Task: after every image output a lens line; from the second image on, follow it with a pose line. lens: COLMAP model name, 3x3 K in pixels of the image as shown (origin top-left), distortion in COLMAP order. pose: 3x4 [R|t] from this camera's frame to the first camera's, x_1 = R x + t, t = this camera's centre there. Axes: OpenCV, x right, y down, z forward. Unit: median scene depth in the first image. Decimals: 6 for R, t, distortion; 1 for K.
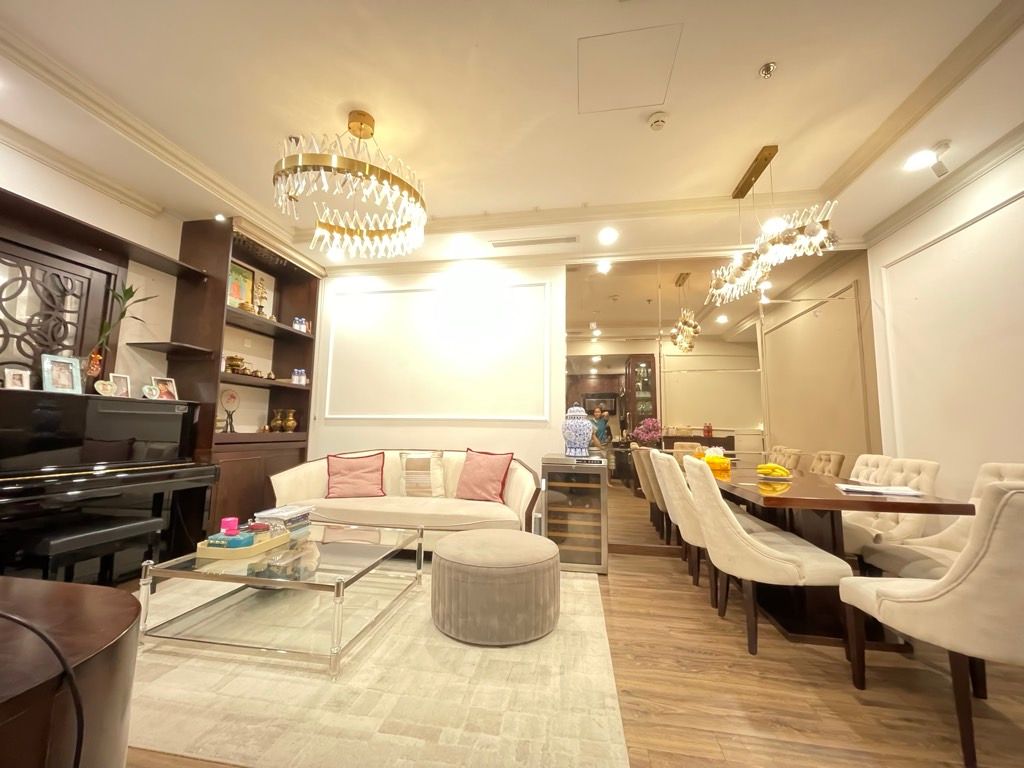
lens RADIAL K [[413.4, 0, 508.1], [0, 413.4, 386.7], [0, 0, 1]] dist [0.000146, -0.000609]
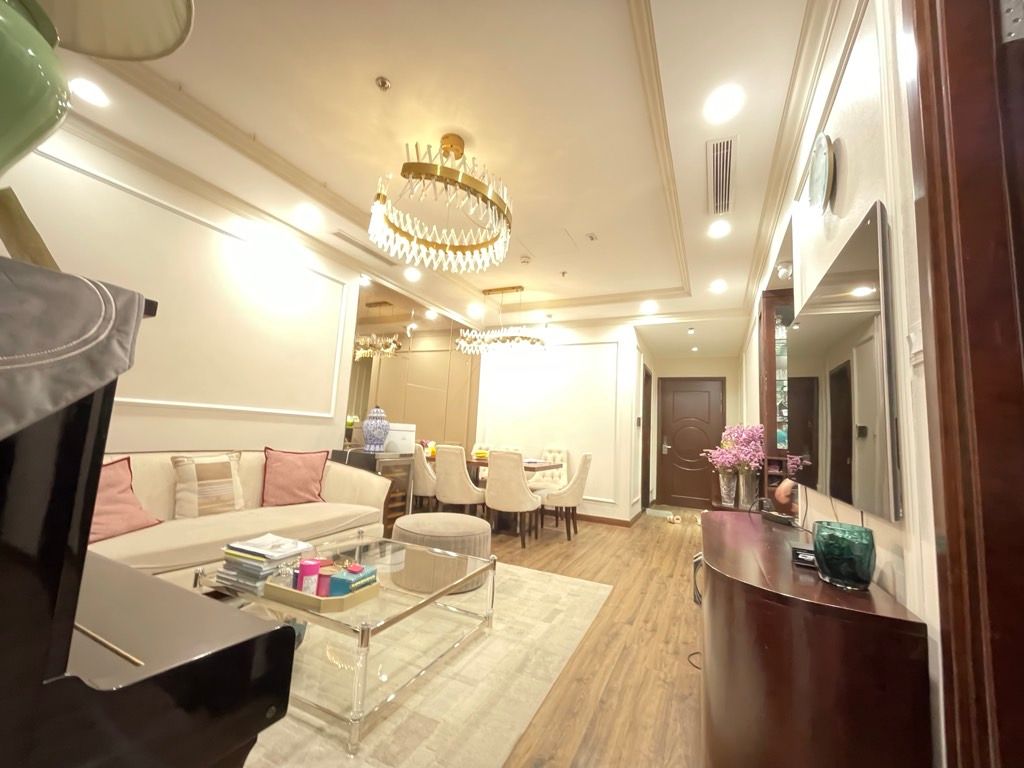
lens RADIAL K [[413.4, 0, 509.1], [0, 413.4, 384.7], [0, 0, 1]] dist [0.000146, -0.000609]
pose [[0.272379, 0.110368, 0.955839, -1.113437], [-0.151828, 0.985884, -0.070572, 0.010546], [-0.950136, -0.125901, 0.285291, 0.428685]]
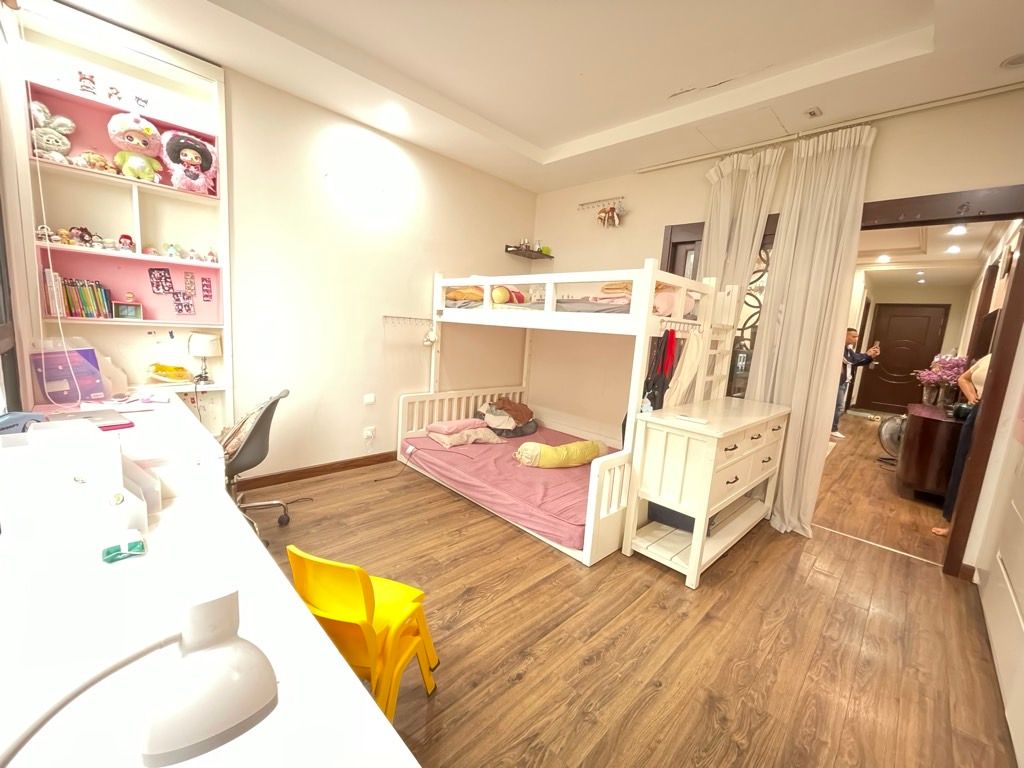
lens RADIAL K [[413.4, 0, 503.5], [0, 413.4, 384.9], [0, 0, 1]] dist [0.000146, -0.000609]
pose [[0.578320, -0.099203, 0.809756, -2.516109], [-0.142844, 0.964932, 0.220232, -0.067728], [-0.803207, -0.243034, 0.543869, 0.697265]]
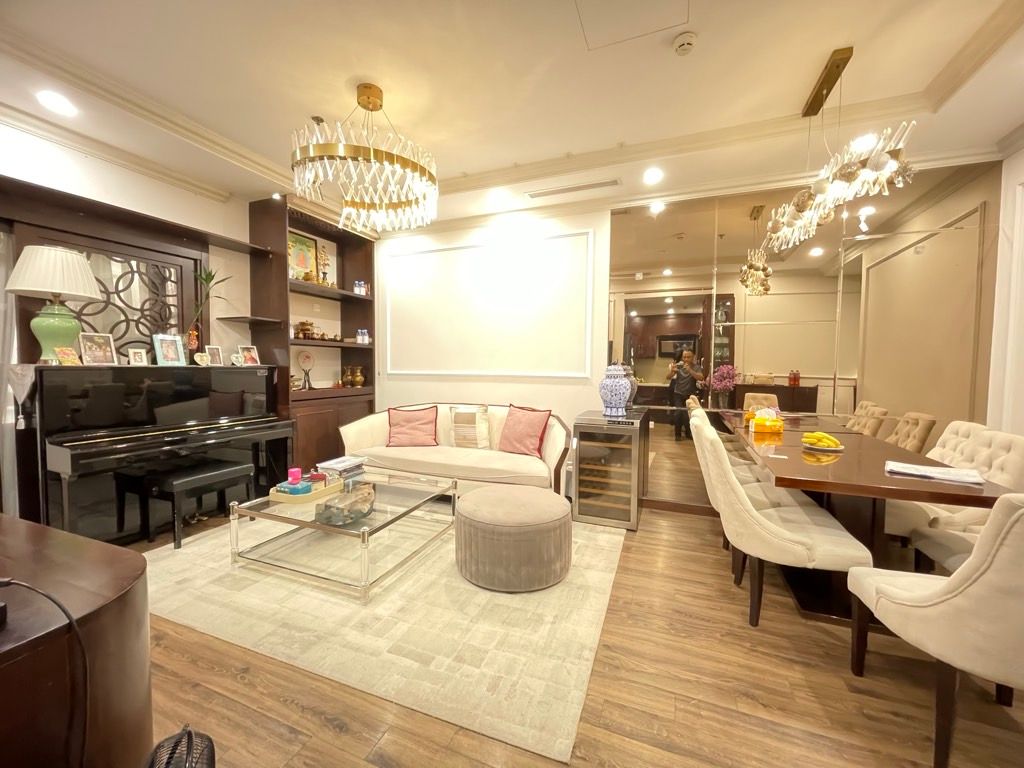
lens RADIAL K [[413.4, 0, 507.6], [0, 413.4, 387.0], [0, 0, 1]] dist [0.000146, -0.000609]
pose [[0.977742, 0.003500, -0.209783, 0.162038], [0.028456, 0.988410, 0.149116, -0.070045], [0.207873, -0.151767, 0.966310, -0.005059]]
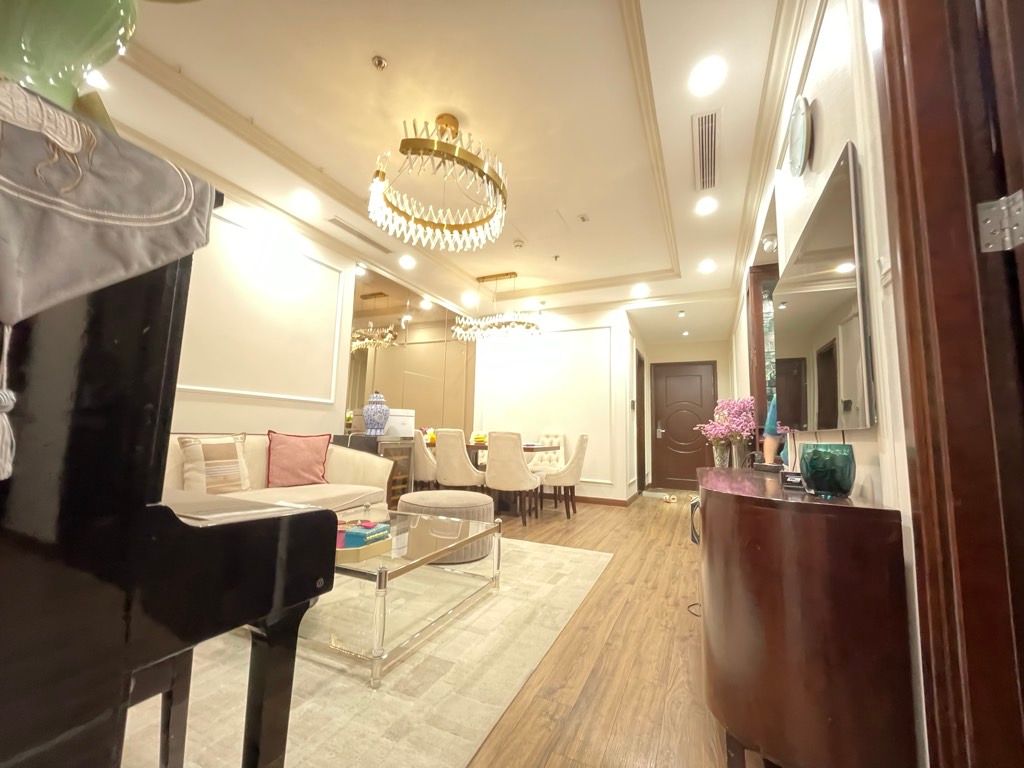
lens RADIAL K [[413.4, 0, 509.0], [0, 413.4, 384.7], [0, 0, 1]] dist [0.000146, -0.000609]
pose [[0.259241, 0.100977, 0.960520, -1.139522], [-0.123698, 0.989800, -0.070669, 0.077551], [-0.957859, -0.100494, 0.269087, 0.427840]]
